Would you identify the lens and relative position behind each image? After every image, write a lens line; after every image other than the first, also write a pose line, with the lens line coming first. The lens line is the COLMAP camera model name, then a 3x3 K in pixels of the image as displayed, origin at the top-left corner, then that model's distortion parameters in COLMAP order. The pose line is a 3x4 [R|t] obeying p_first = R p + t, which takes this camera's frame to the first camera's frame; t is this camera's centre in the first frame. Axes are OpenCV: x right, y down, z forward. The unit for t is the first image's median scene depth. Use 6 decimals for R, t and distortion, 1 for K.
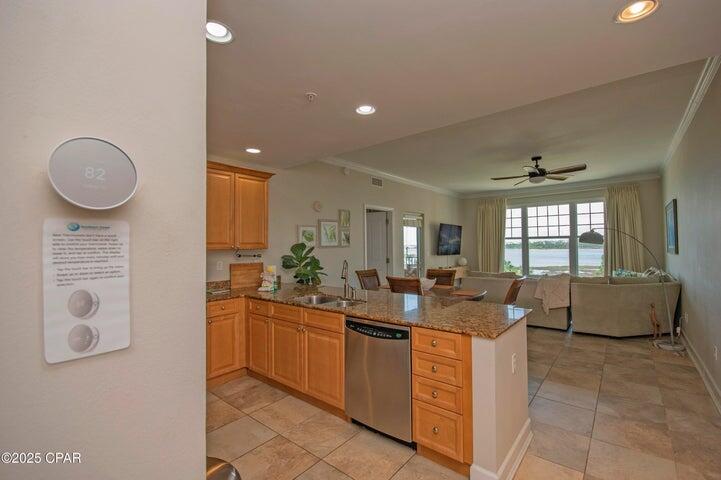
lens RADIAL K [[329.9, 0, 356.9], [0, 329.9, 241.9], [0, 0, 1]] dist [0.003902, -0.000882]
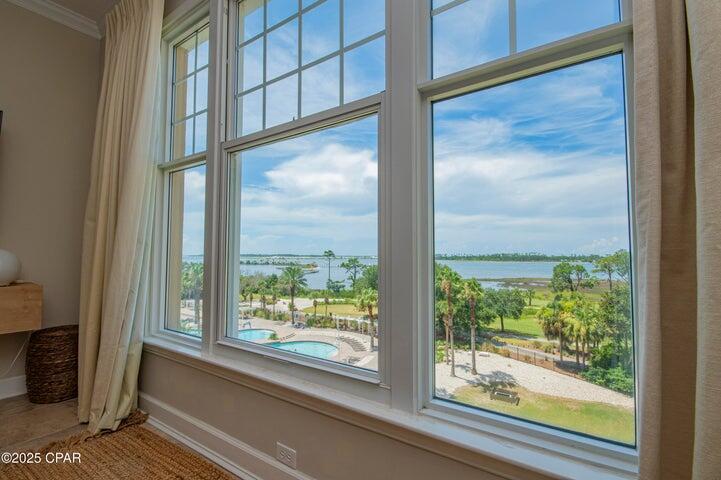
lens RADIAL K [[329.9, 0, 356.8], [0, 329.9, 238.3], [0, 0, 1]] dist [0.003902, -0.000882]
pose [[0.995013, 0.017316, 0.098229, 0.571907], [-0.013107, 0.998975, -0.043333, 0.049661], [-0.098878, 0.041830, 0.994220, 0.796275]]
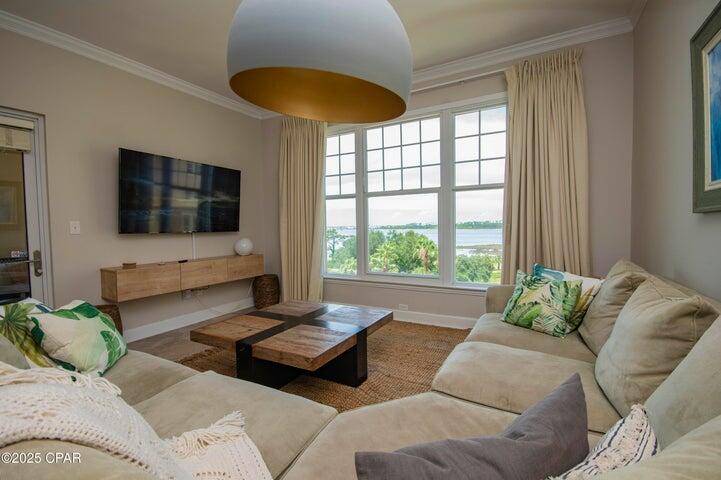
lens RADIAL K [[329.9, 0, 360.9], [0, 329.9, 236.9], [0, 0, 1]] dist [0.003902, -0.000882]
pose [[0.983392, -0.011922, 0.181102, 0.424284], [0.004374, 0.999107, 0.042022, 0.028228], [-0.181441, -0.040532, 0.982566, 0.533666]]
